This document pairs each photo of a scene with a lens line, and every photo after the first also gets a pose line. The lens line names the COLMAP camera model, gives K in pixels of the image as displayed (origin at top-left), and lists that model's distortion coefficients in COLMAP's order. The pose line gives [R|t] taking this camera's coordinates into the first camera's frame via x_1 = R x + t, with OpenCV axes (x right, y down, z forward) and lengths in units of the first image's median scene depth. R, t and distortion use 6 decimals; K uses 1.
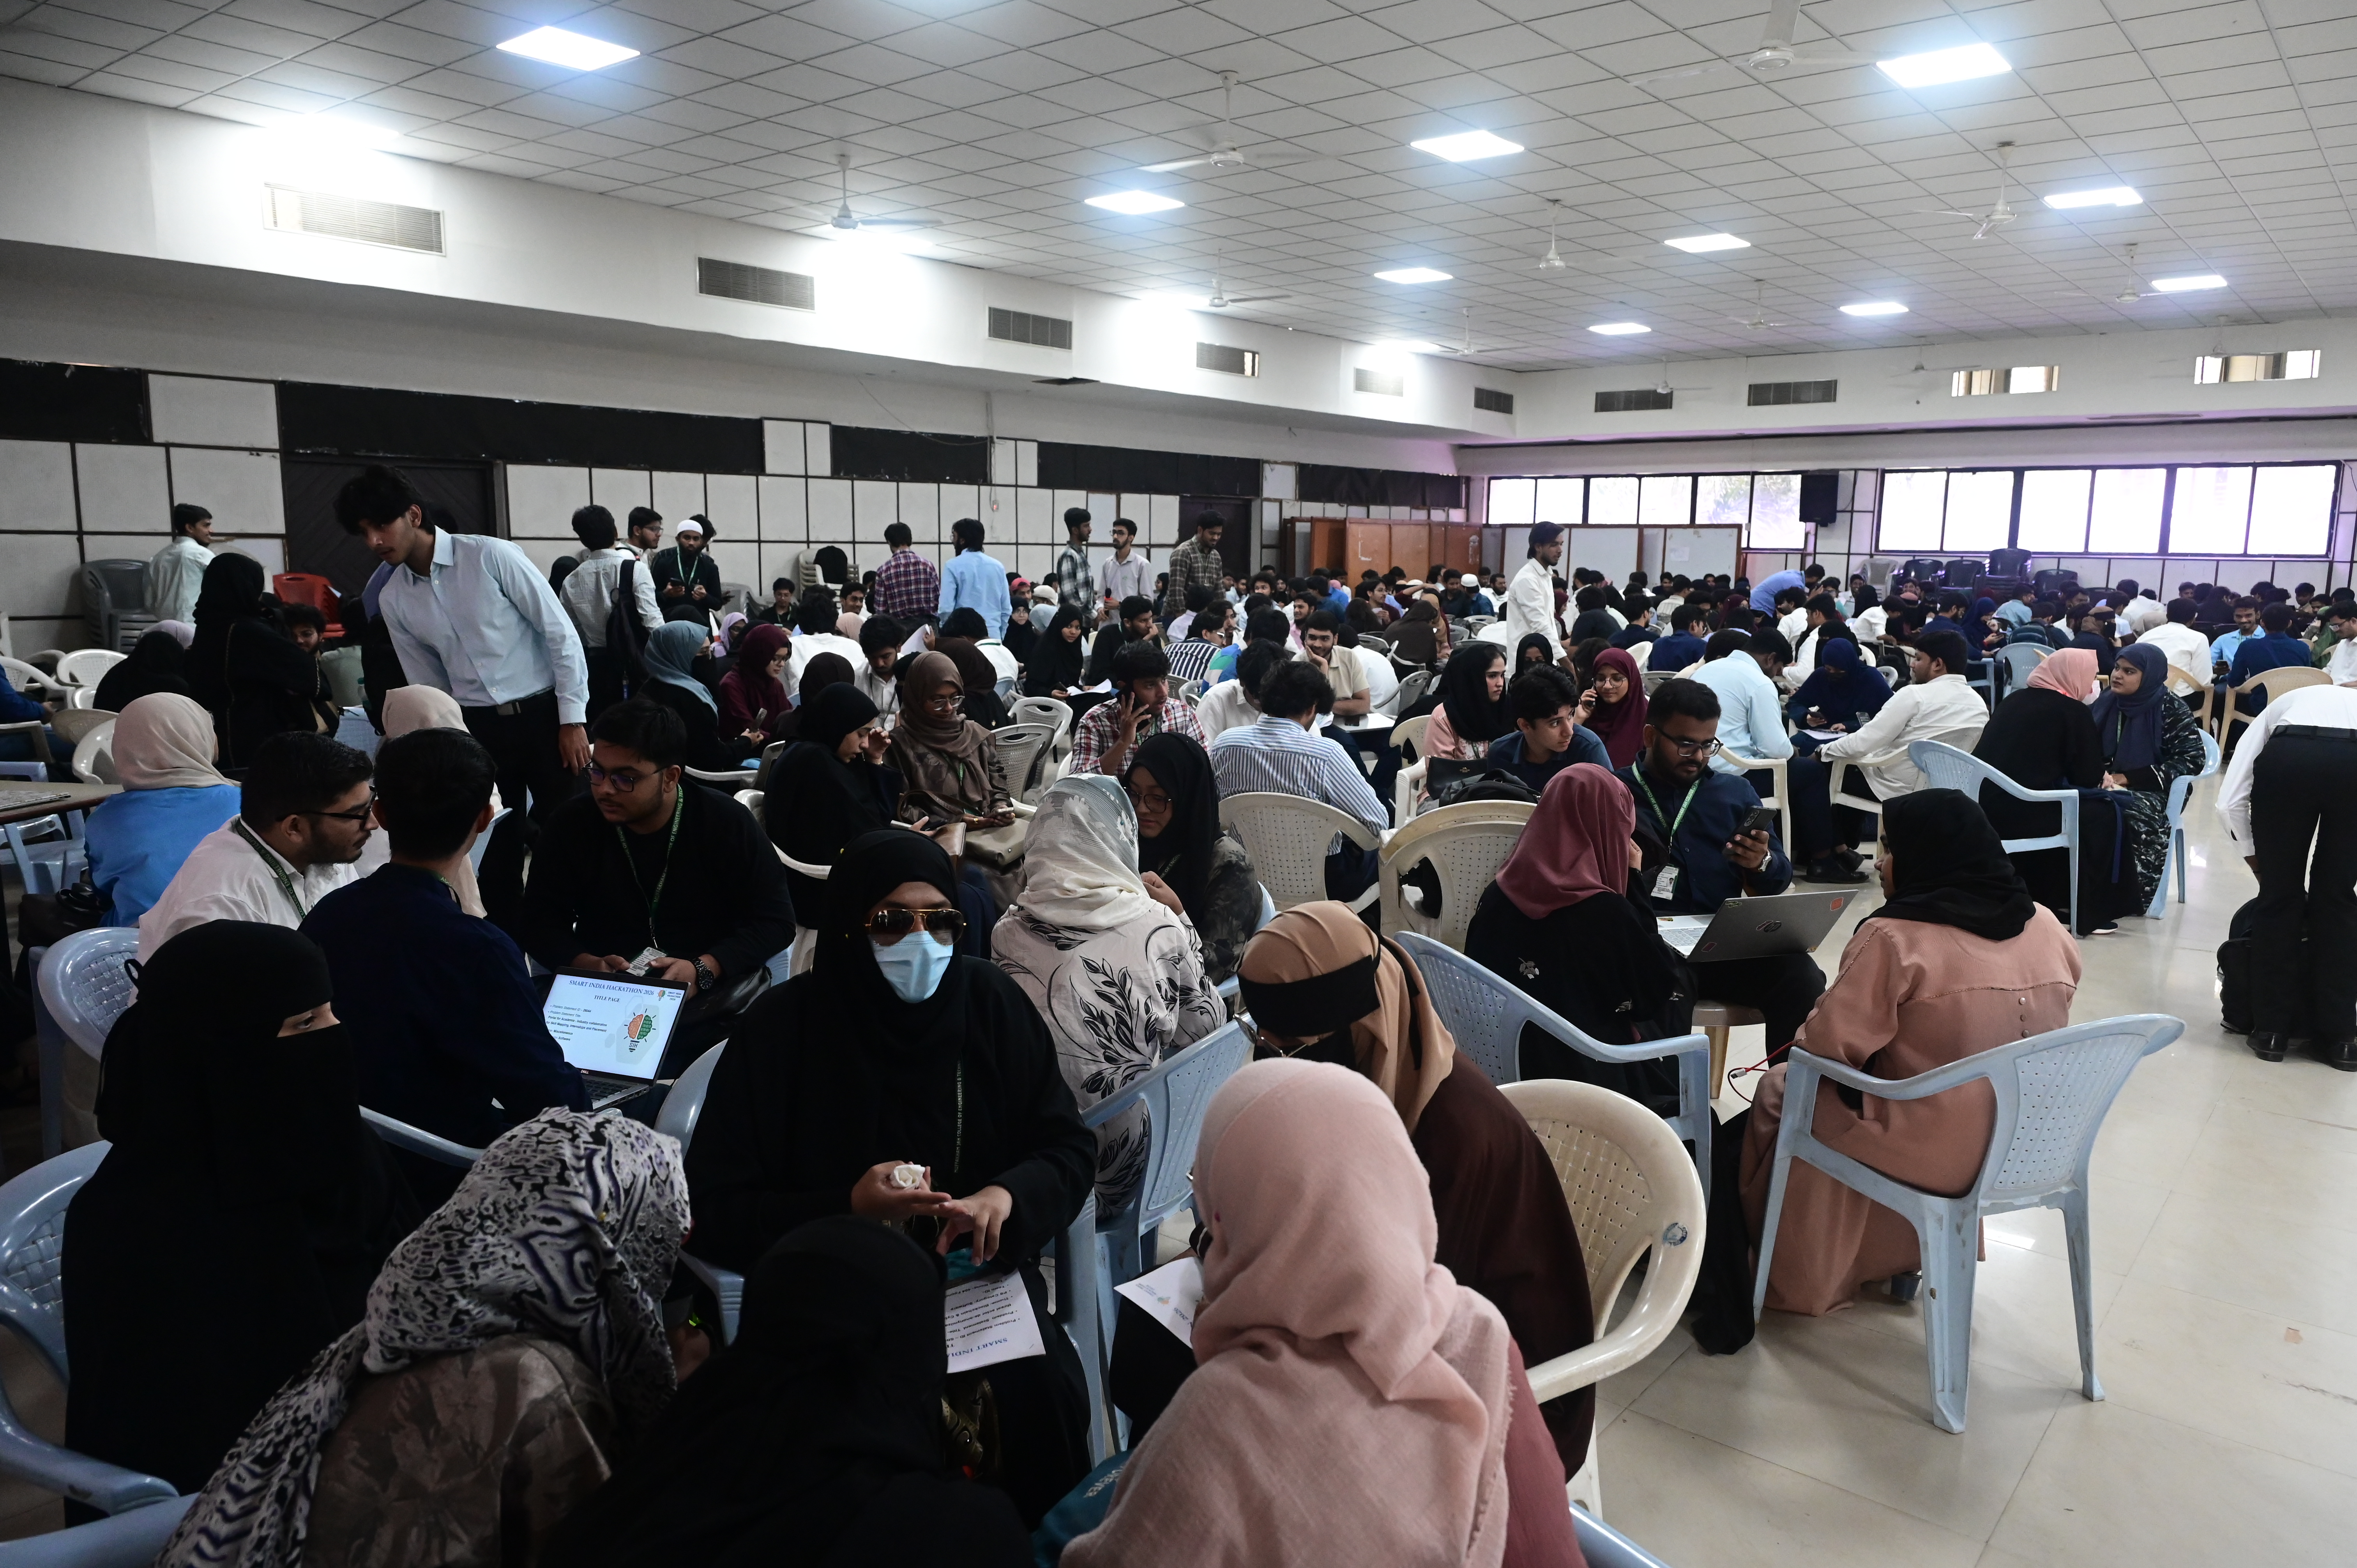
lens RADIAL K [[1612.0, 0, 1178.5], [0, 1612.0, 784.0], [0, 0, 1]] dist [-0.001657, 0.000013]
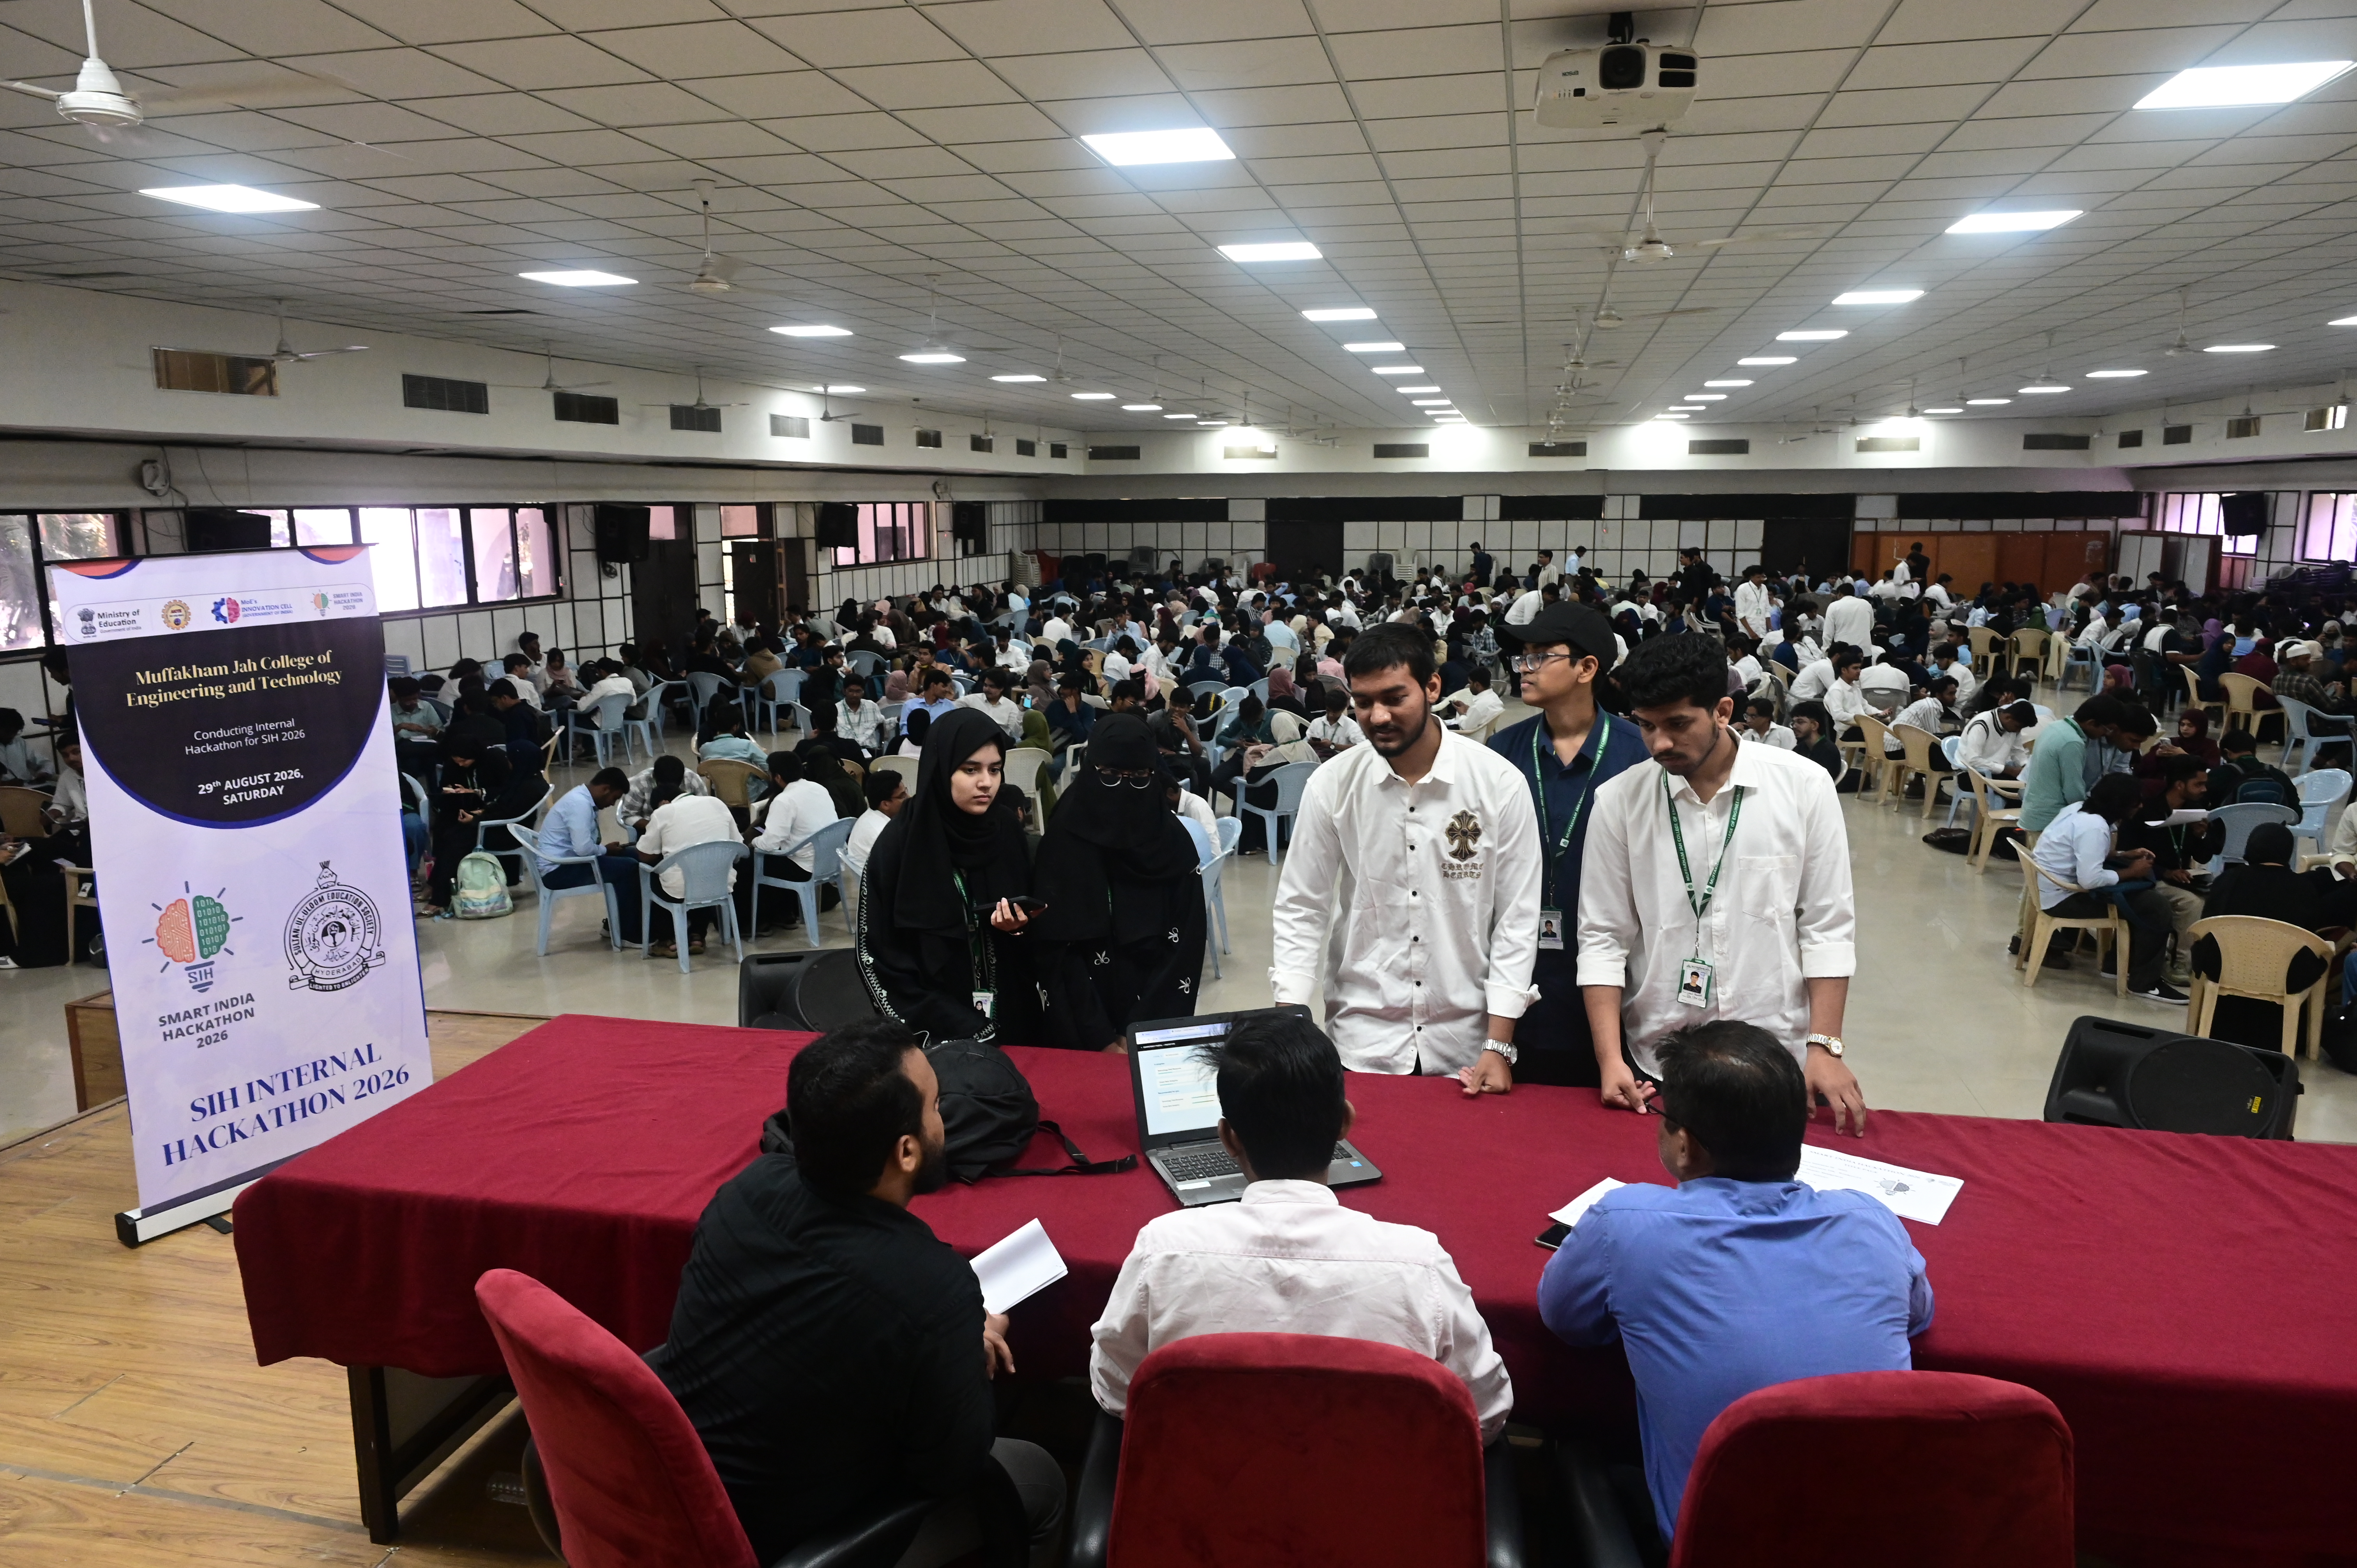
lens RADIAL K [[1591.0, 0, 1178.5], [0, 1591.0, 784.0], [0, 0, 1]] dist [0.002534, 0.001909]
pose [[0.450171, 0.142052, -0.881571, 1.344766], [-0.119291, 0.987983, 0.098283, 0.001962], [0.884938, 0.060919, 0.461707, -0.311810]]
